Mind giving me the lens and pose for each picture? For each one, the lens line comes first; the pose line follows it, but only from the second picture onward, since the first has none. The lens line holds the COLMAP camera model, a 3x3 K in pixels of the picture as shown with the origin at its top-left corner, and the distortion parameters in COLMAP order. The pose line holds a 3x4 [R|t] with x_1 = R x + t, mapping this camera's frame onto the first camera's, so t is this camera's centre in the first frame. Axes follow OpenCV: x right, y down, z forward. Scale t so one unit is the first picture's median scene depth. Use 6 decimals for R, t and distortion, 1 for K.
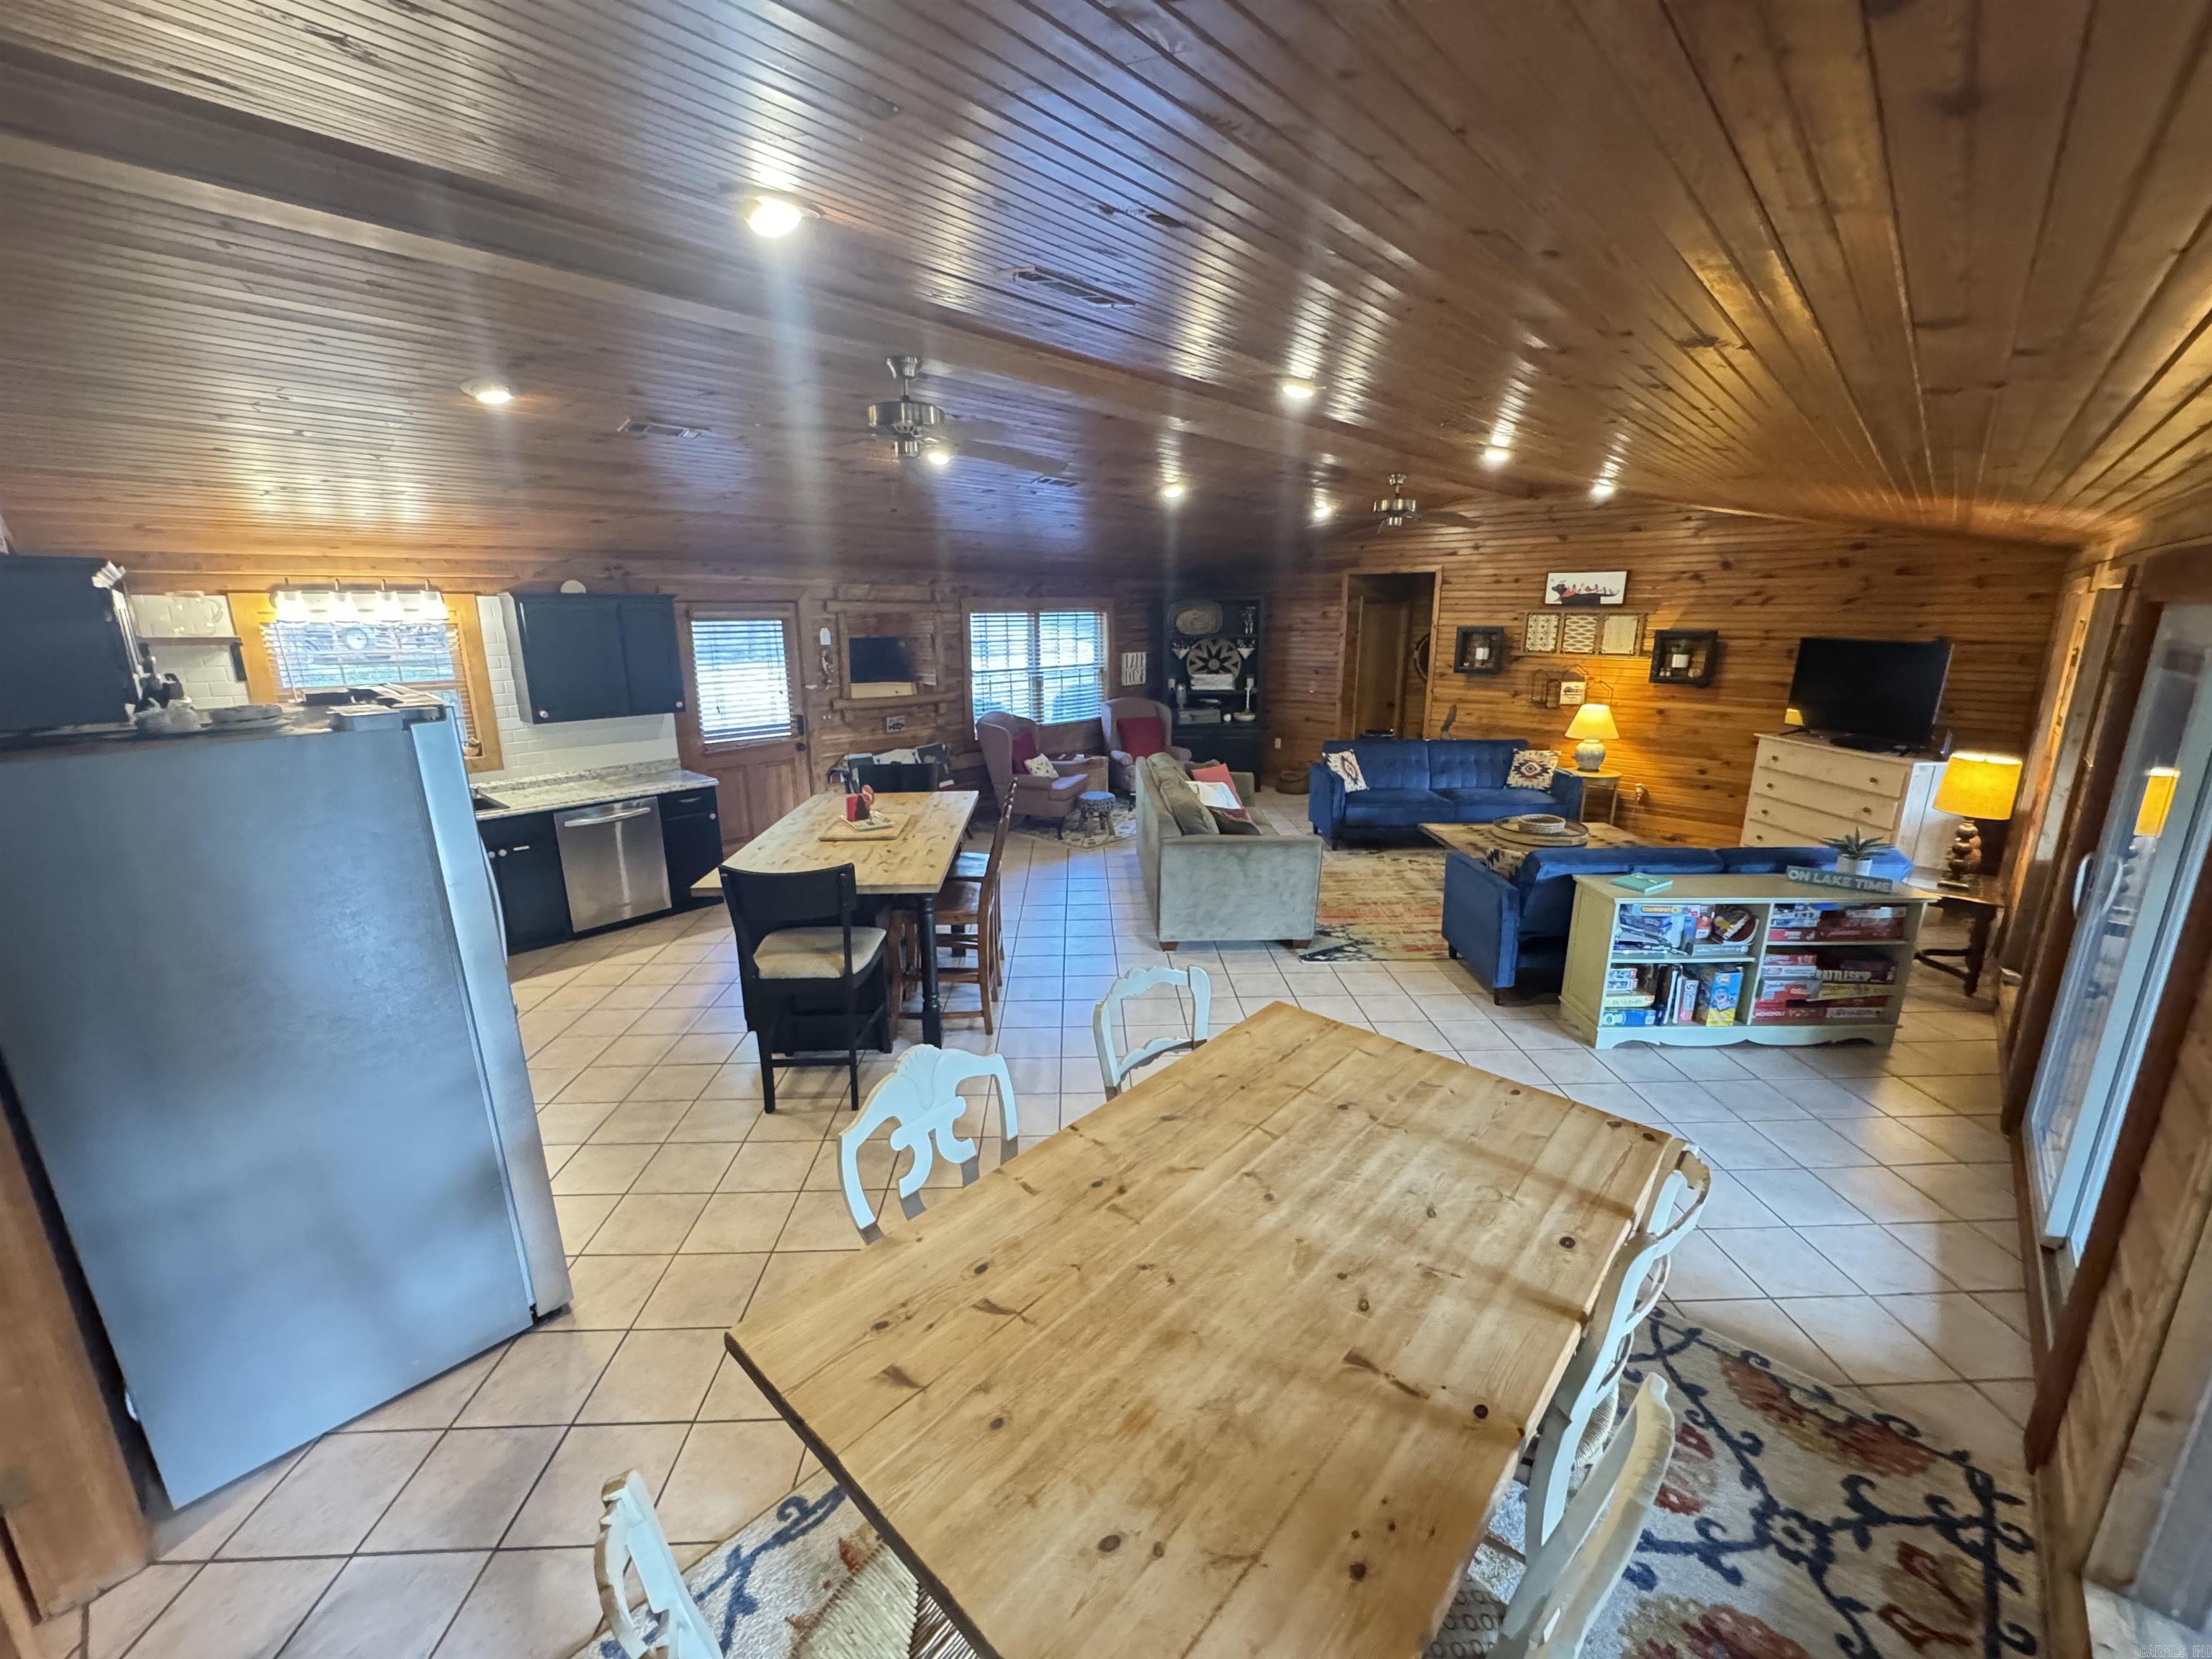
lens RADIAL K [[884.1, 0, 1105.0], [0, 884.1, 828.7], [0, 0, 1]] dist [-0.003757, 0.000679]
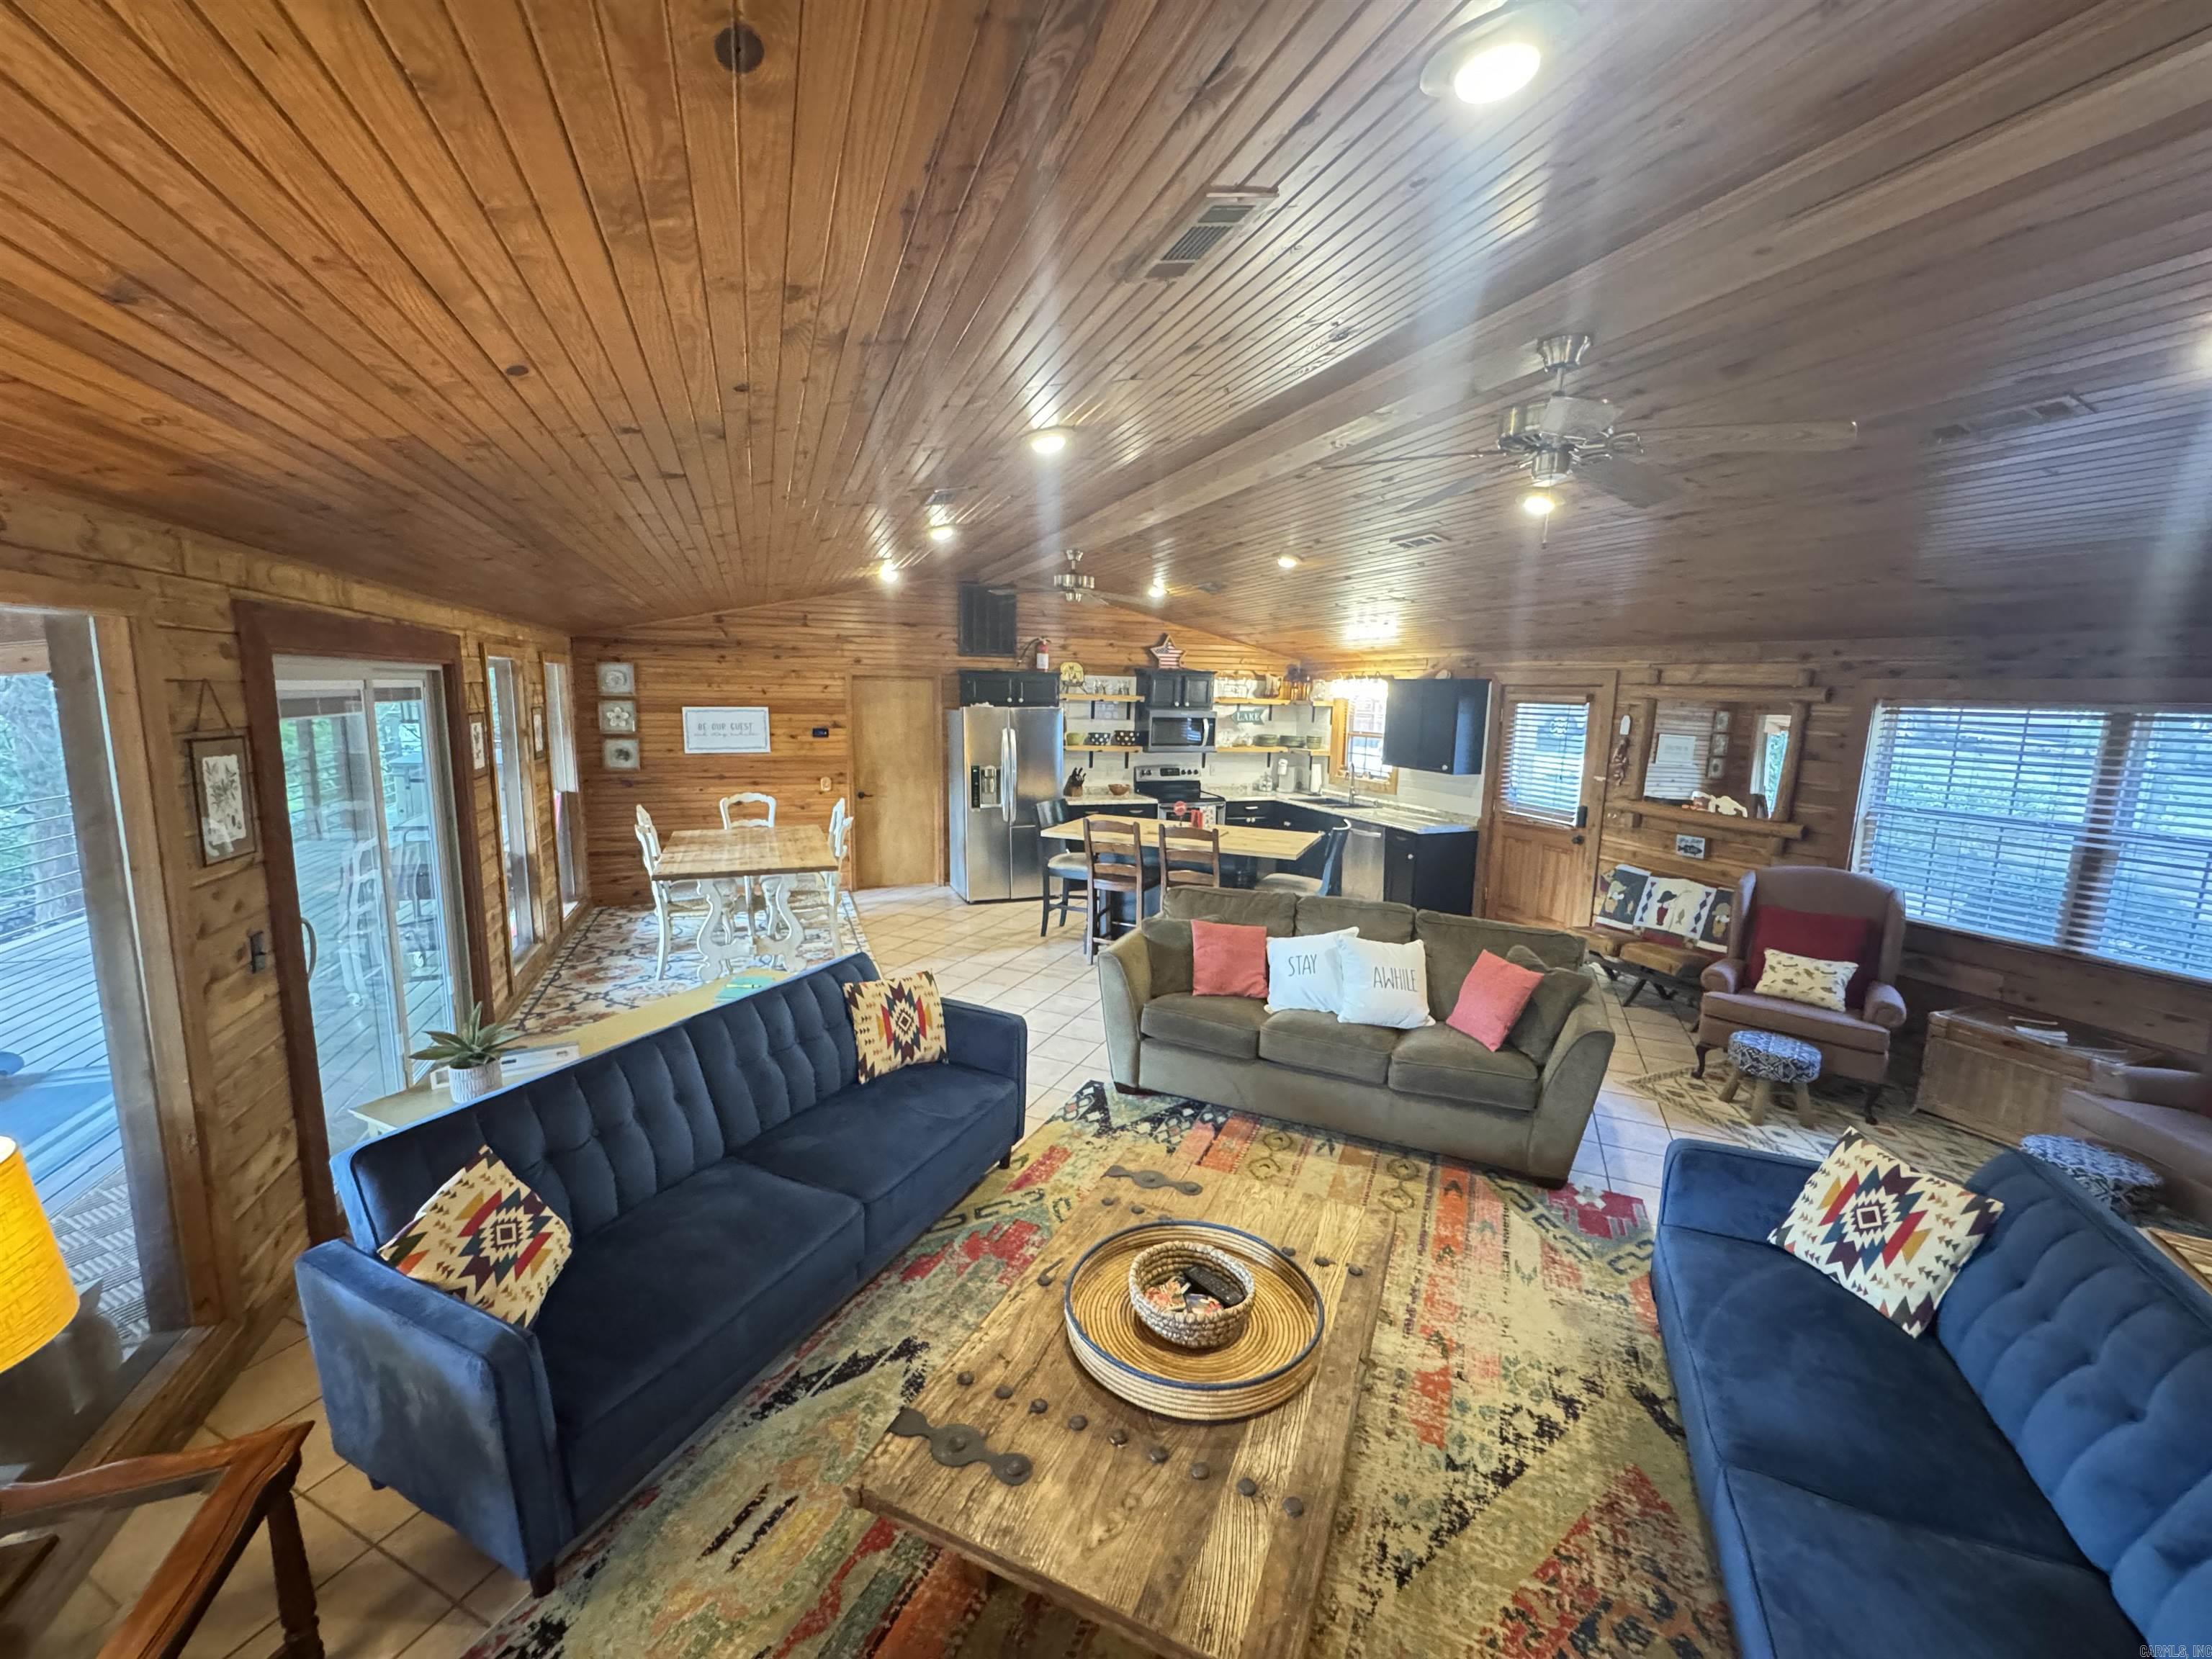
lens RADIAL K [[884.1, 0, 1103.9], [0, 884.1, 823.6], [0, 0, 1]] dist [-0.003757, 0.000679]
pose [[-0.439991, 0.129782, -0.888575, 0.646642], [-0.237251, 0.937543, 0.254412, -0.209569], [0.866095, 0.322754, -0.381719, 0.853144]]
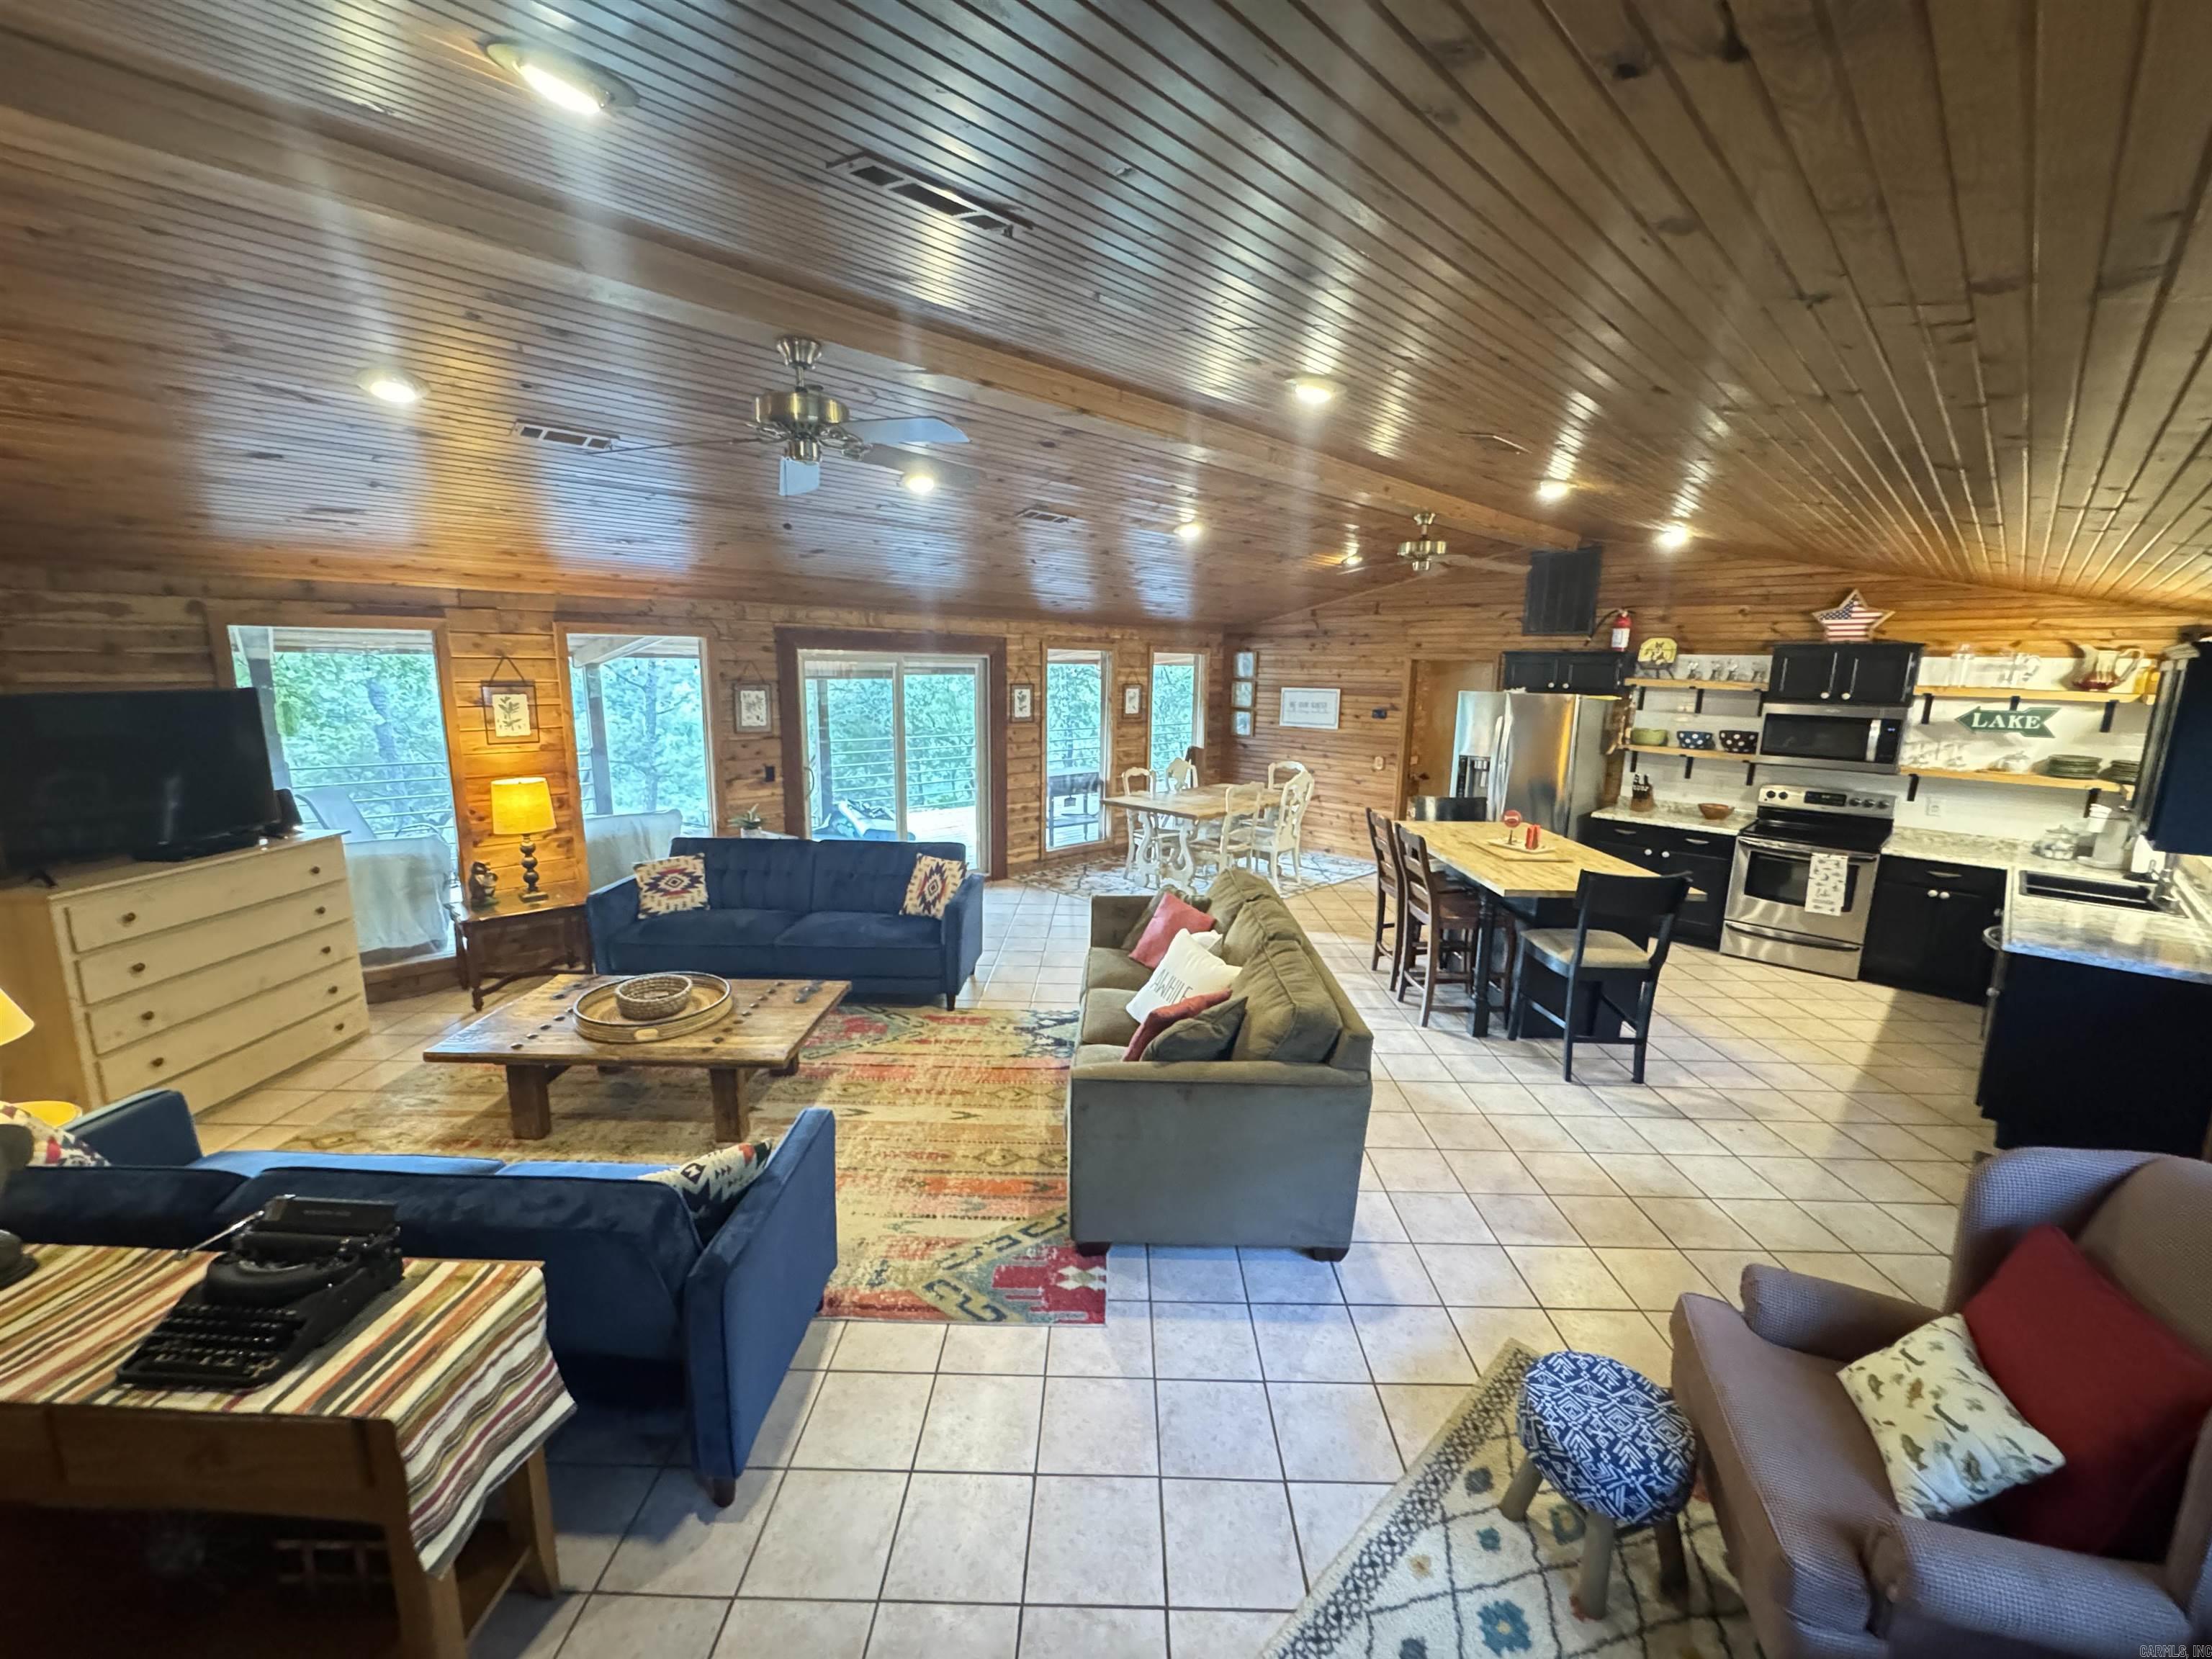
lens RADIAL K [[884.1, 0, 1107.4], [0, 884.1, 827.4], [0, 0, 1]] dist [-0.003757, 0.000679]
pose [[-0.998840, -0.021050, 0.043316, 0.126827], [-0.001103, 0.909182, 0.416397, -0.299152], [-0.048147, 0.415866, -0.908151, 1.220035]]
